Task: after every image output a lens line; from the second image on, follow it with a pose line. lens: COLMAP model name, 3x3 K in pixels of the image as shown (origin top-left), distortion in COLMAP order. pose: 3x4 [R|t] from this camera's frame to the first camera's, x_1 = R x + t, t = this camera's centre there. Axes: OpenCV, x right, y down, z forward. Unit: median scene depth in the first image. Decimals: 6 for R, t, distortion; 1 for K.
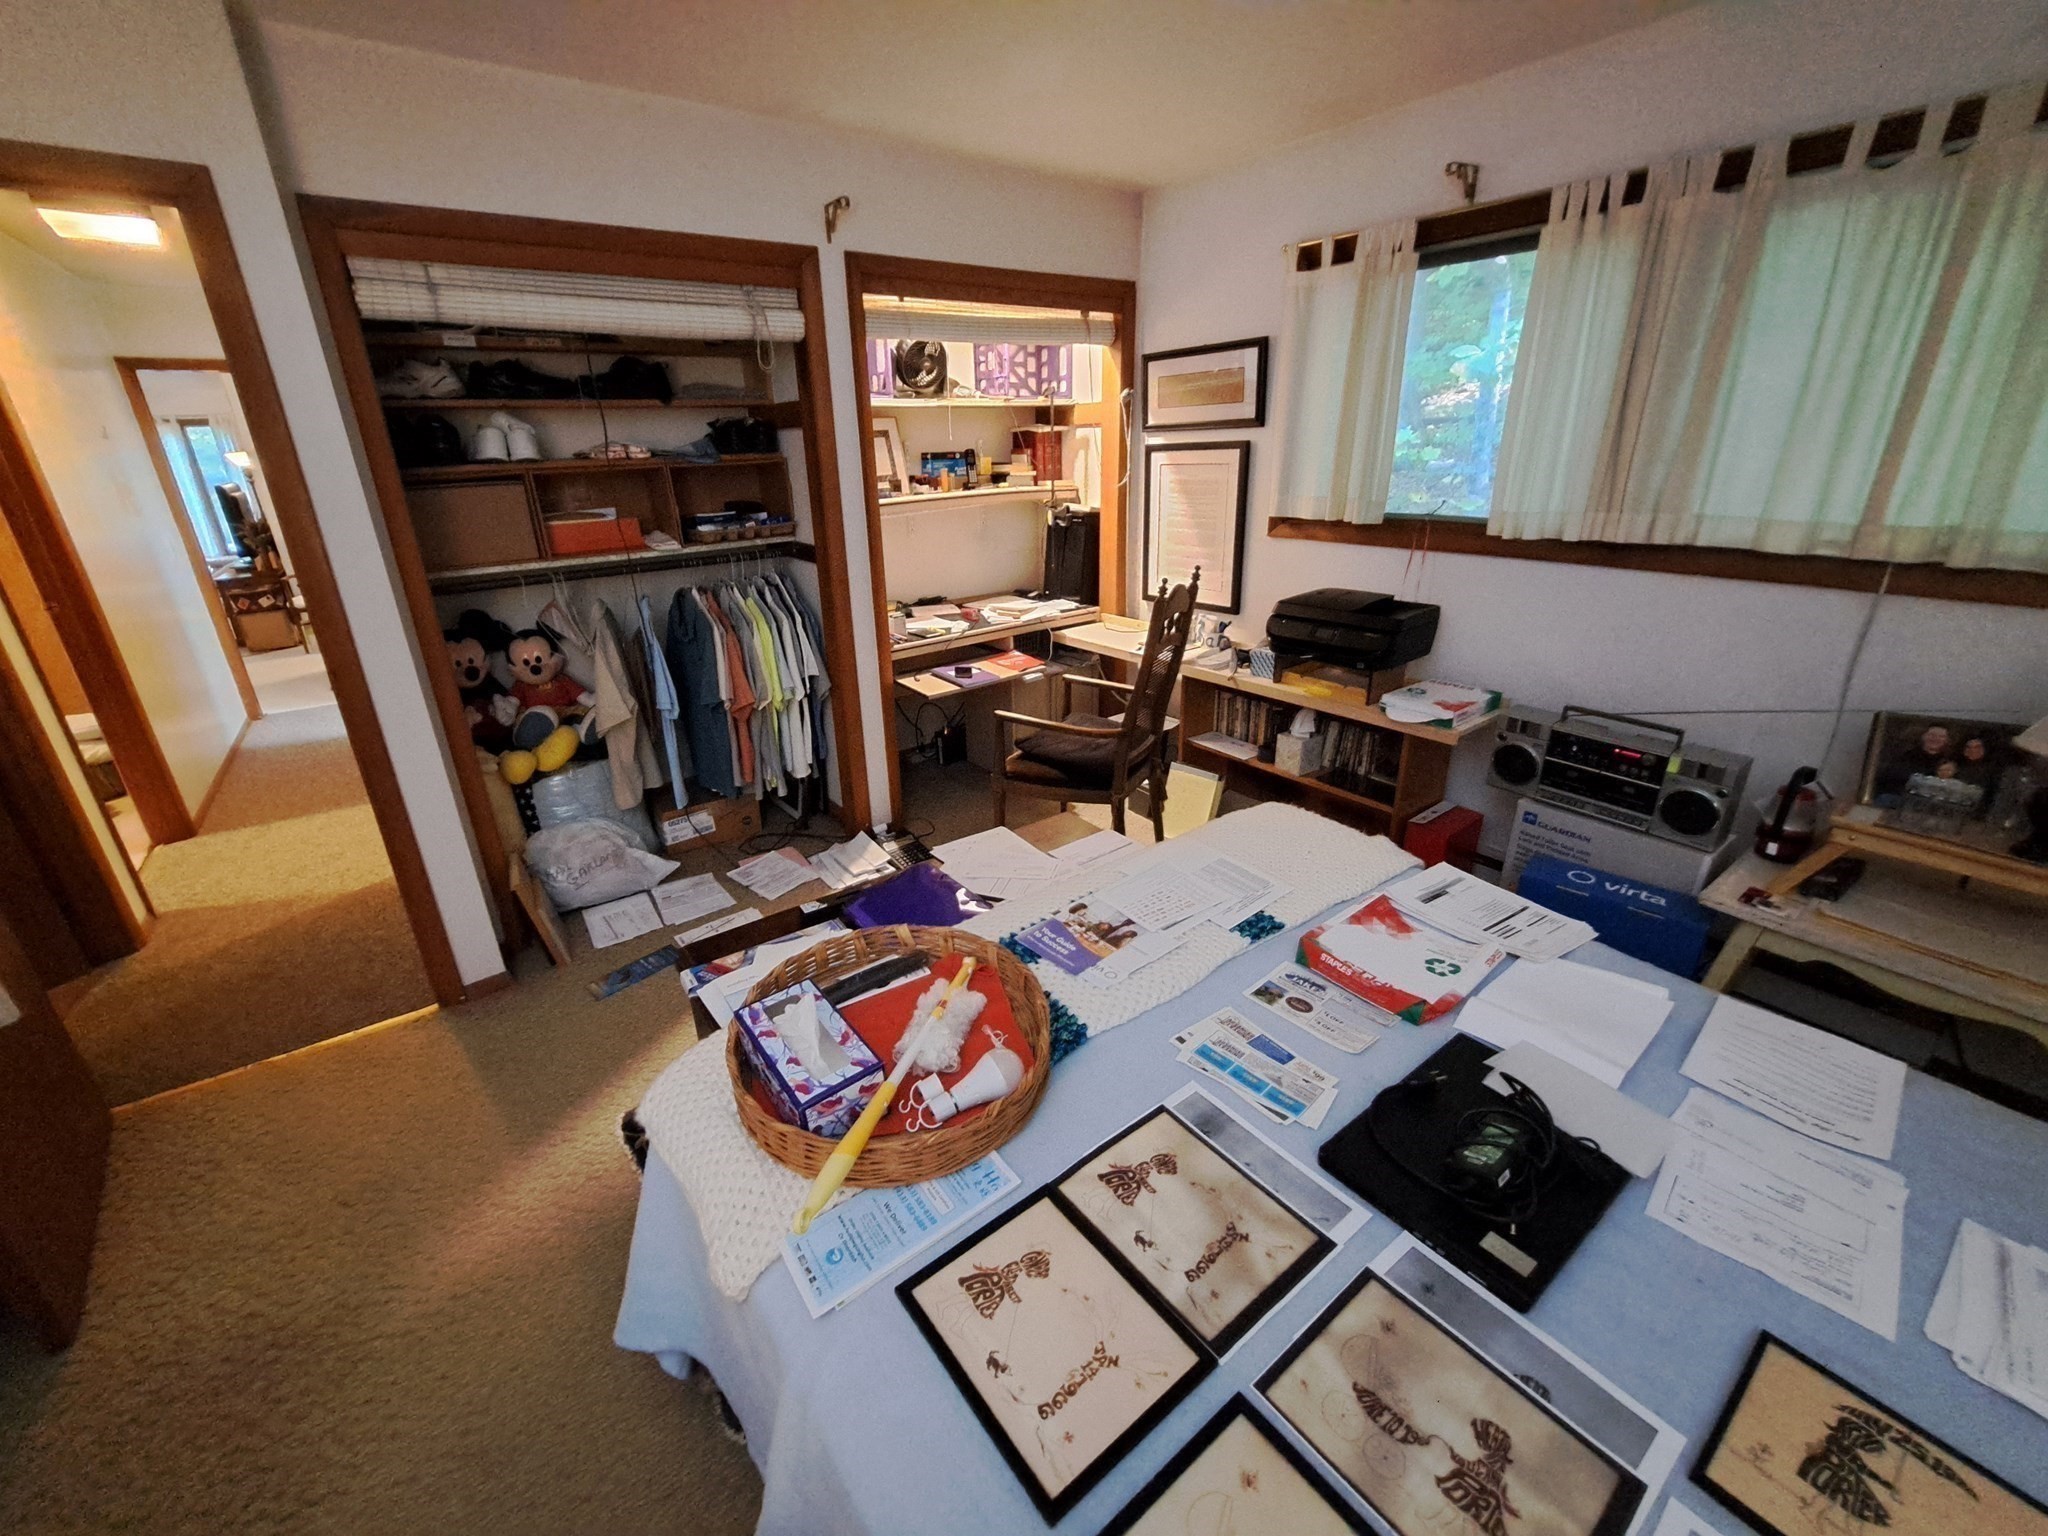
lens RADIAL K [[826.7, 0, 1017.6], [0, 826.7, 761.8], [0, 0, 1]] dist [-0.002802, 0.000166]
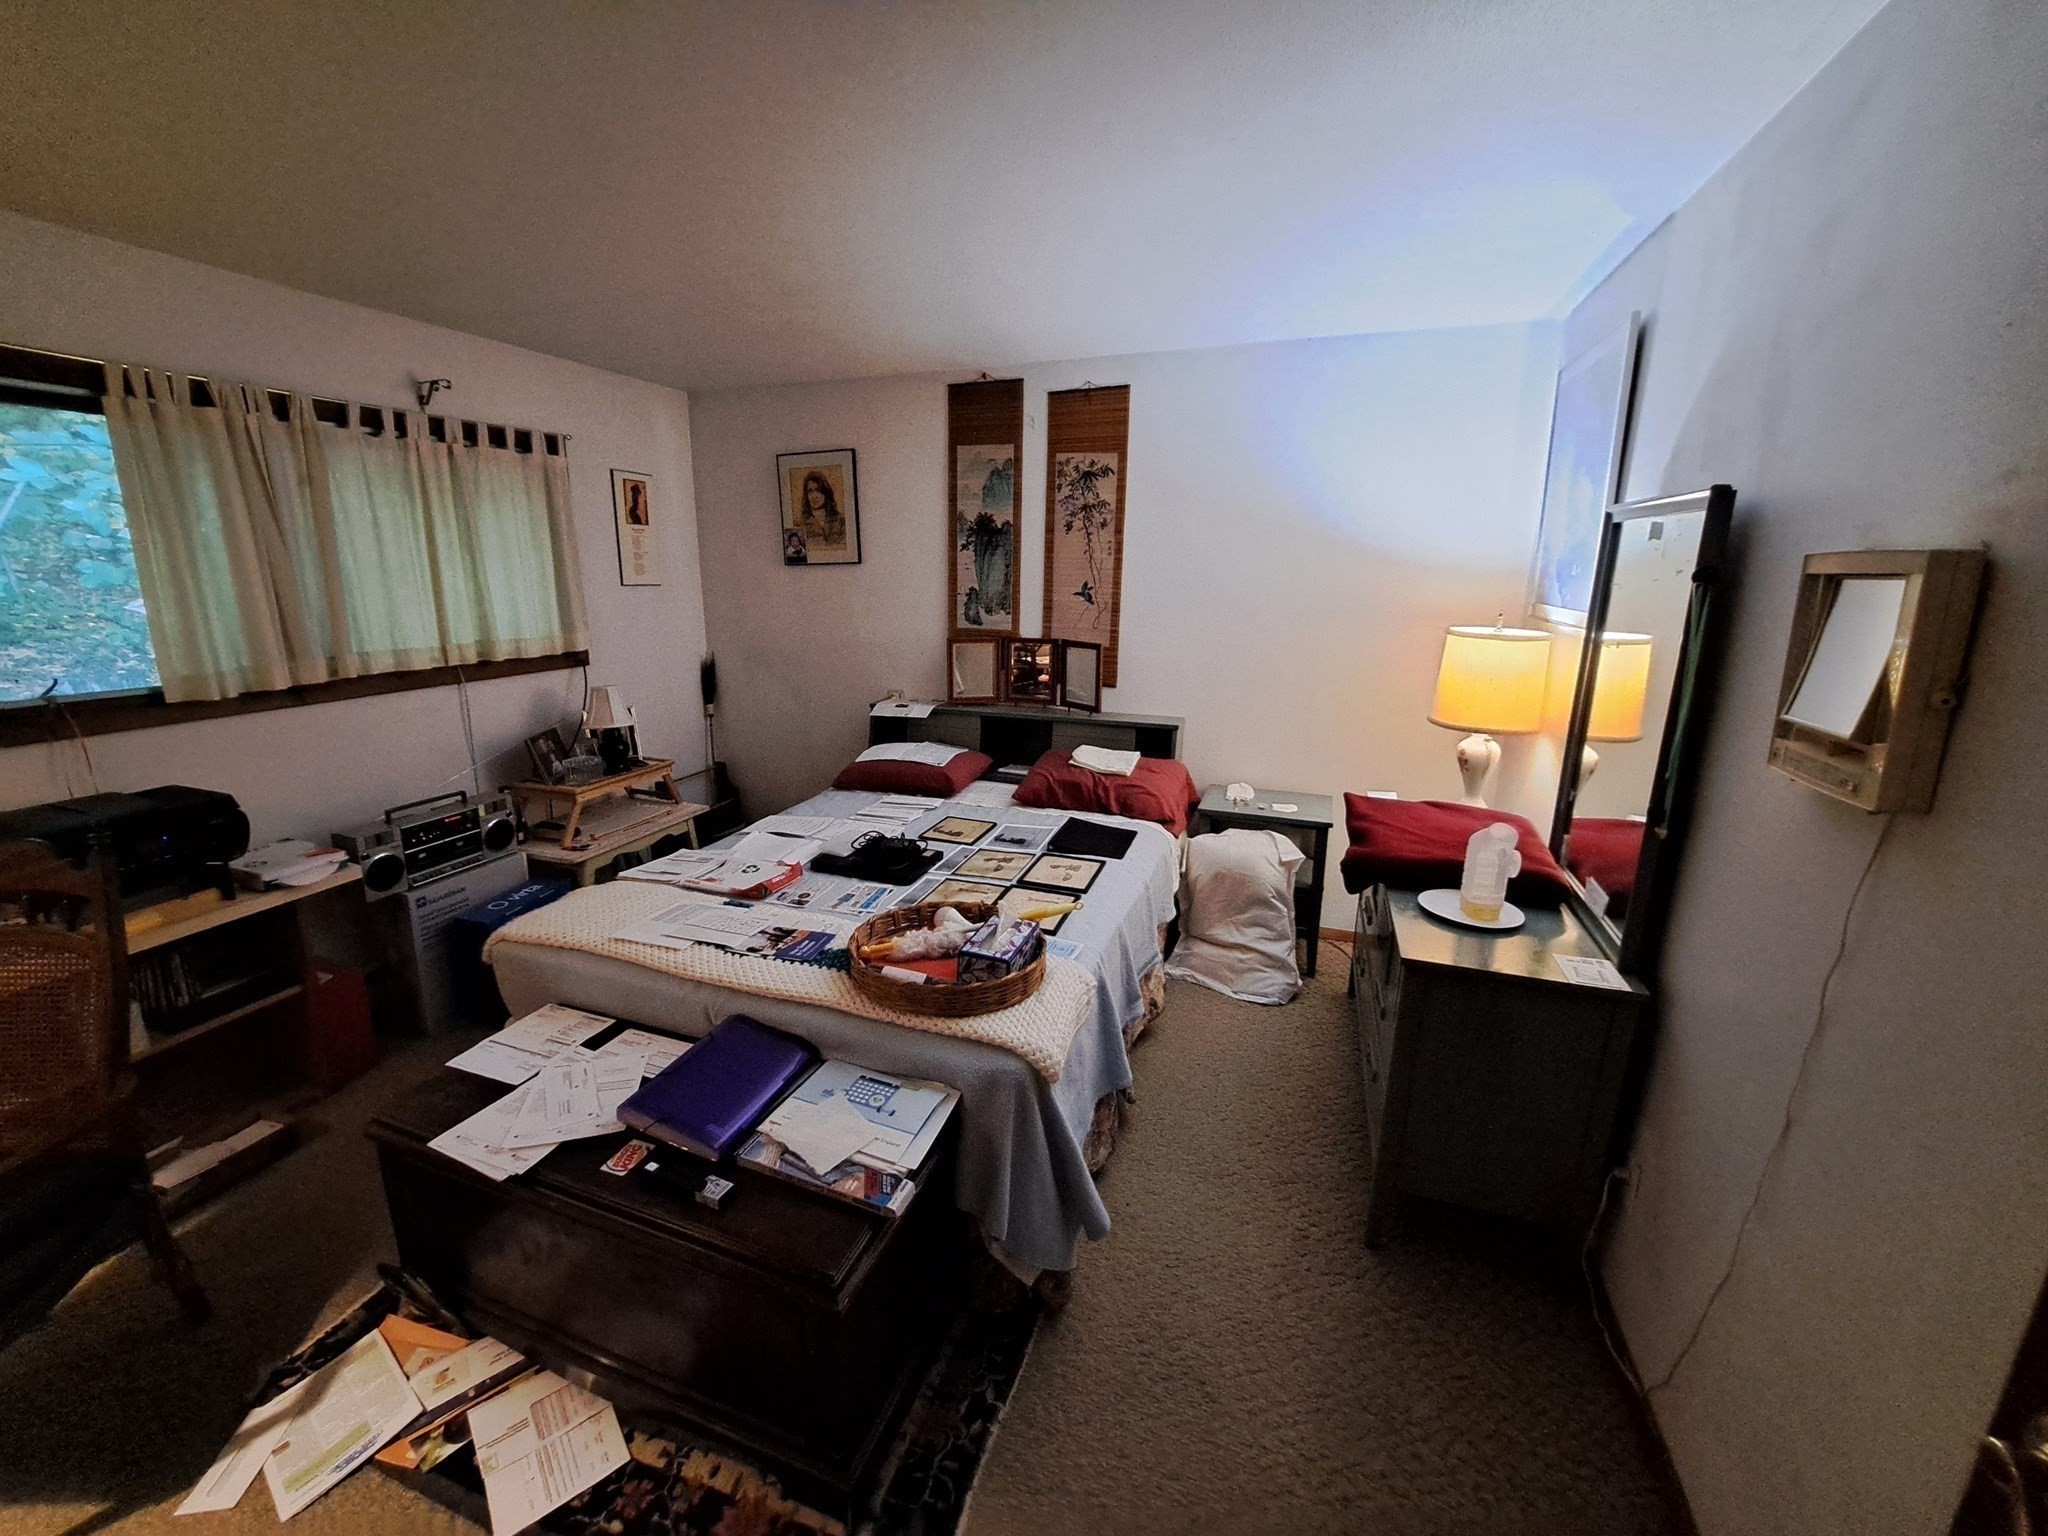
lens RADIAL K [[826.7, 0, 1011.9], [0, 826.7, 758.5], [0, 0, 1]] dist [-0.002802, 0.000166]
pose [[-0.556849, -0.168518, 0.813339, -1.056770], [0.312226, 0.864922, 0.392970, -0.422957], [-0.769697, 0.472770, -0.429016, 1.029425]]
